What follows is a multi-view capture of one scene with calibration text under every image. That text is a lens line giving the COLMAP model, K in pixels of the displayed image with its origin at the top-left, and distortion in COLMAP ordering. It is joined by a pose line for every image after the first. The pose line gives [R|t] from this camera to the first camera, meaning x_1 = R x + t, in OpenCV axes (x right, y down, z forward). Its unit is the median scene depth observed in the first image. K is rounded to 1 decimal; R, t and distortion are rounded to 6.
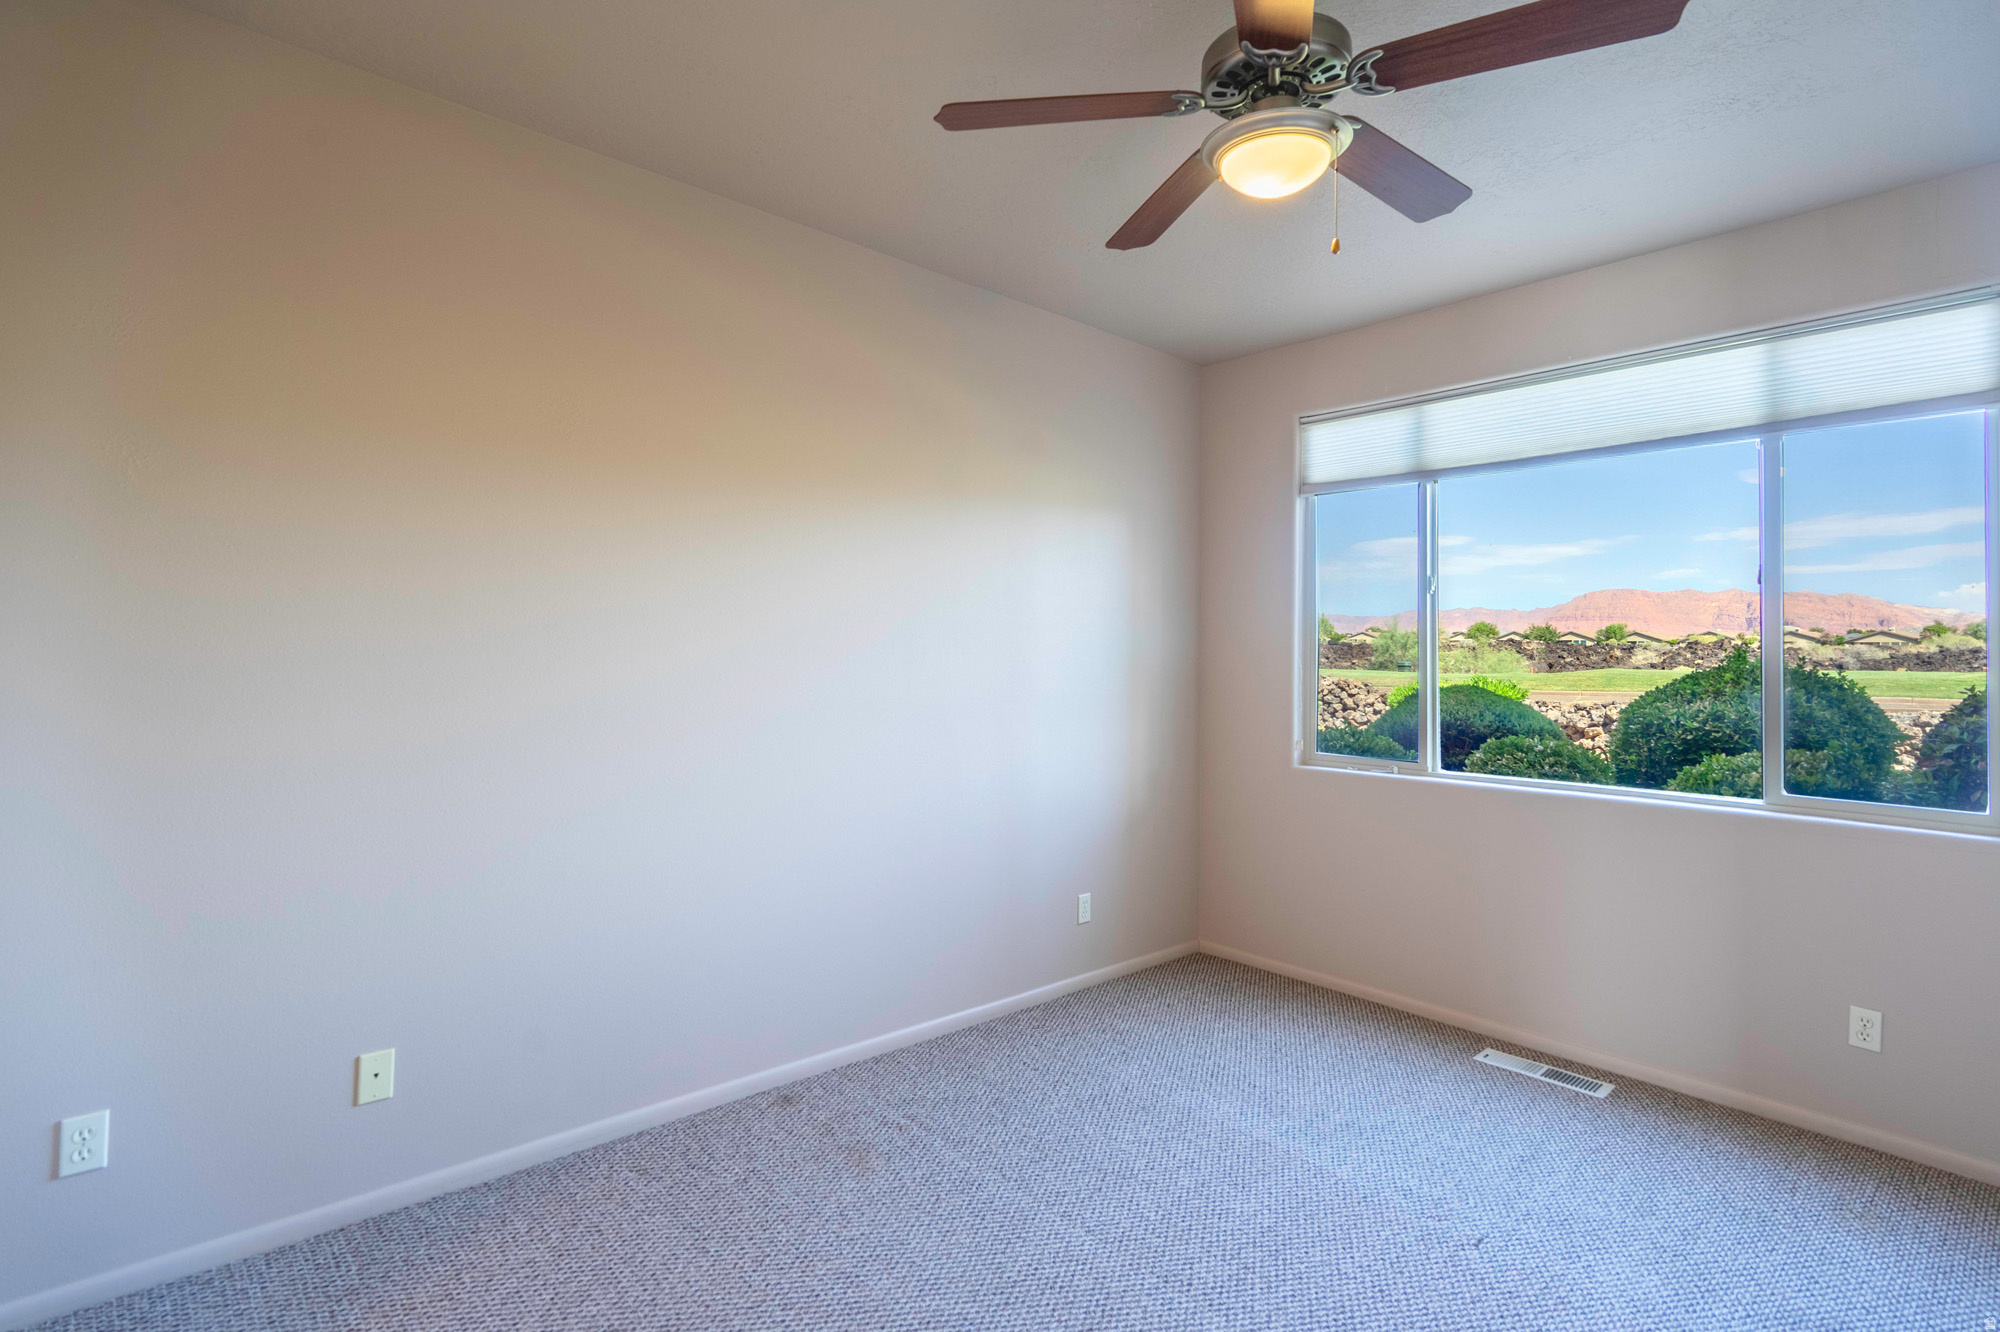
lens RADIAL K [[968.5, 0, 1011.4], [0, 968.5, 663.4], [0, 0, 1]] dist [0.000771, 0.000076]
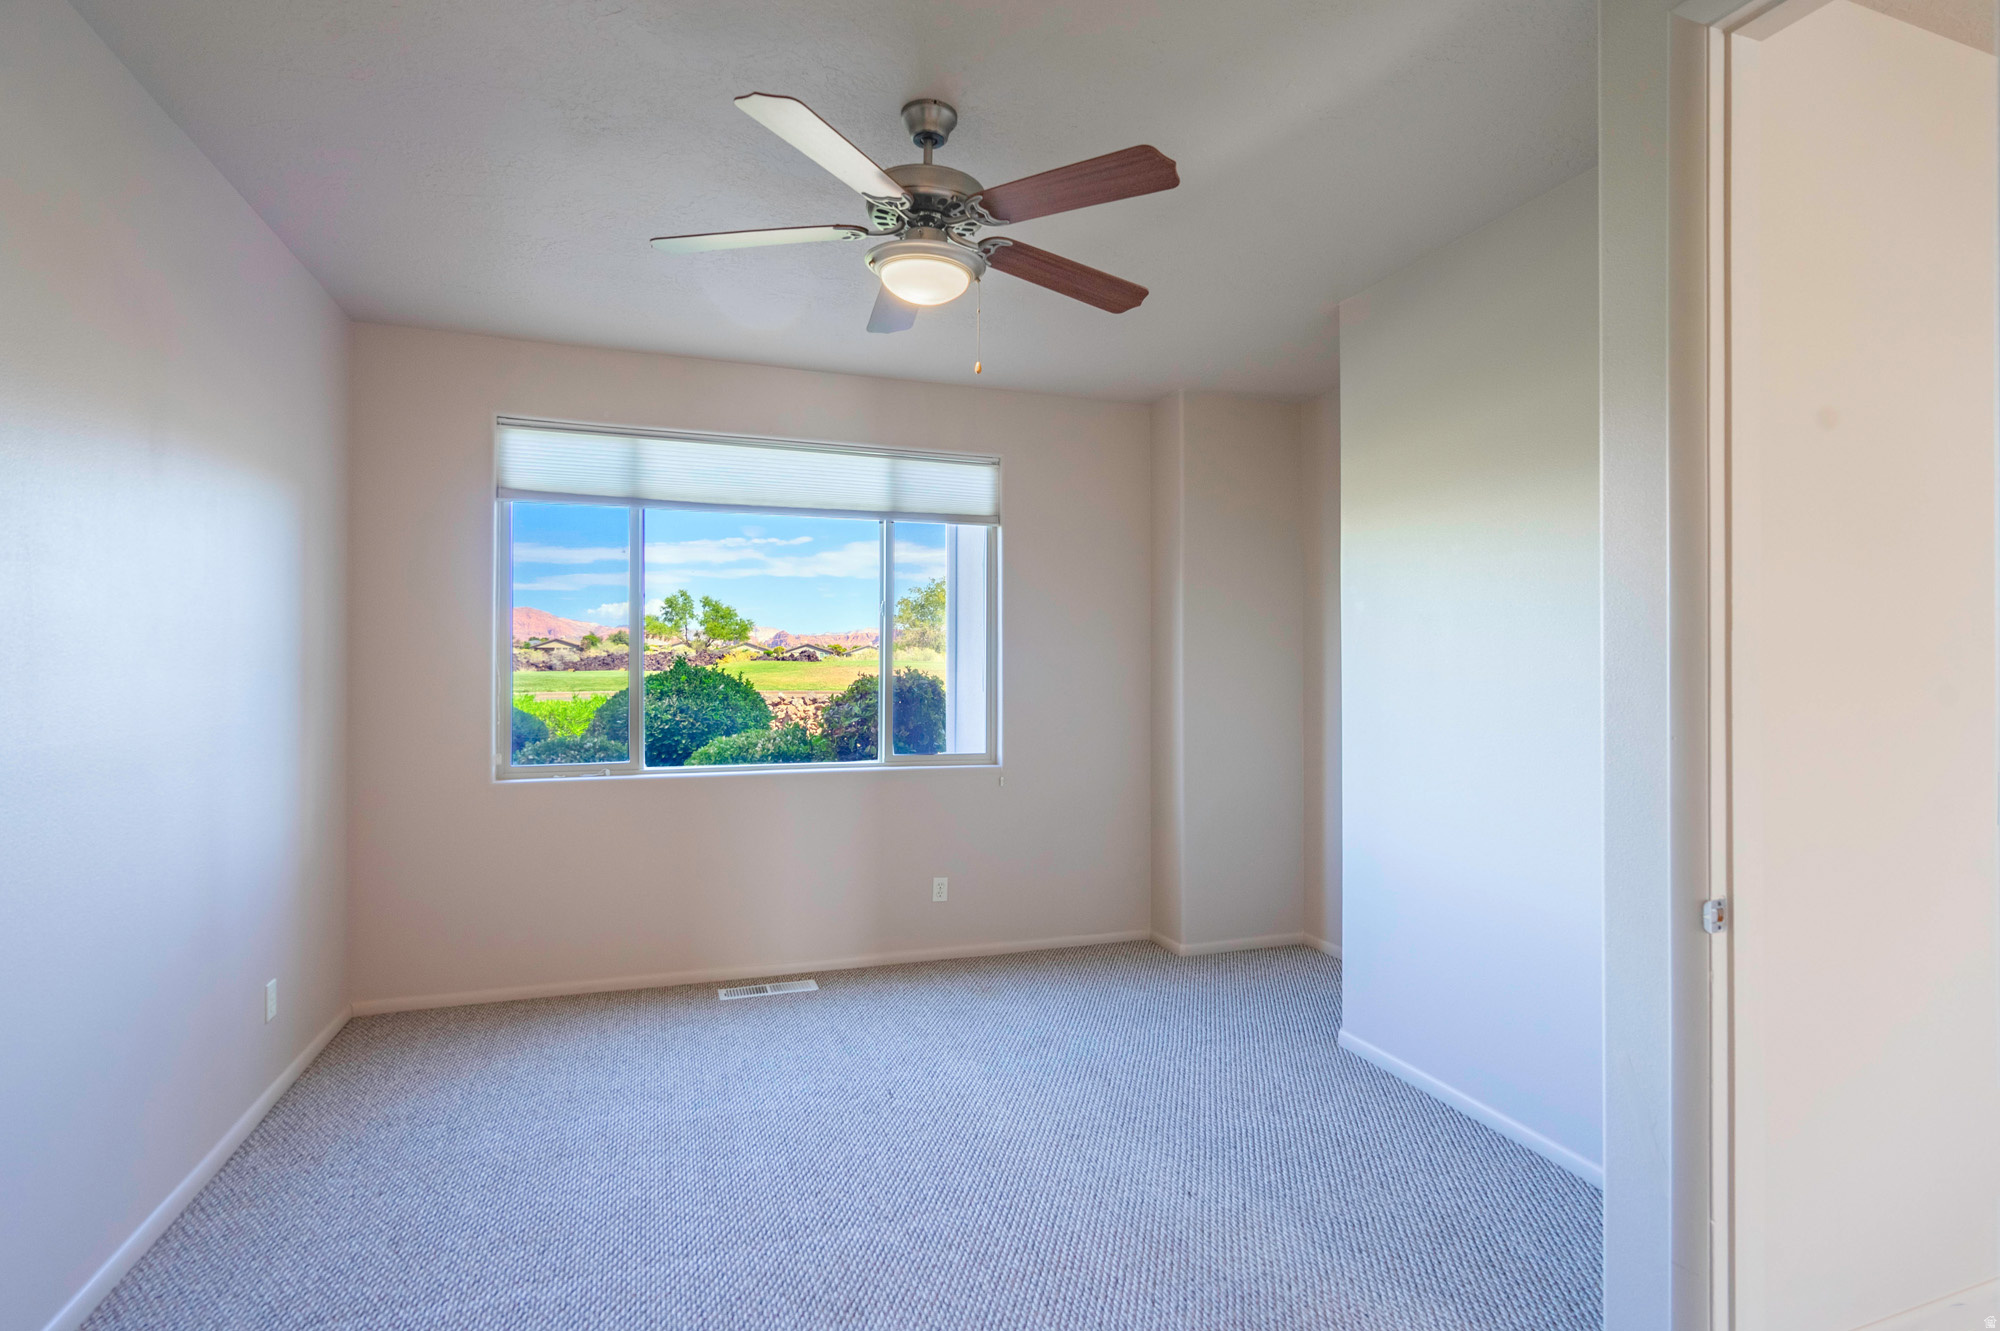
lens RADIAL K [[929.6, 0, 985.4], [0, 929.6, 691.5], [0, 0, 1]] dist [-0.006422, 0.004933]
pose [[0.407503, -0.033502, 0.912589, -0.382354], [0.009079, 0.999426, 0.032635, -0.009615], [-0.913159, -0.005014, 0.407573, 0.203903]]
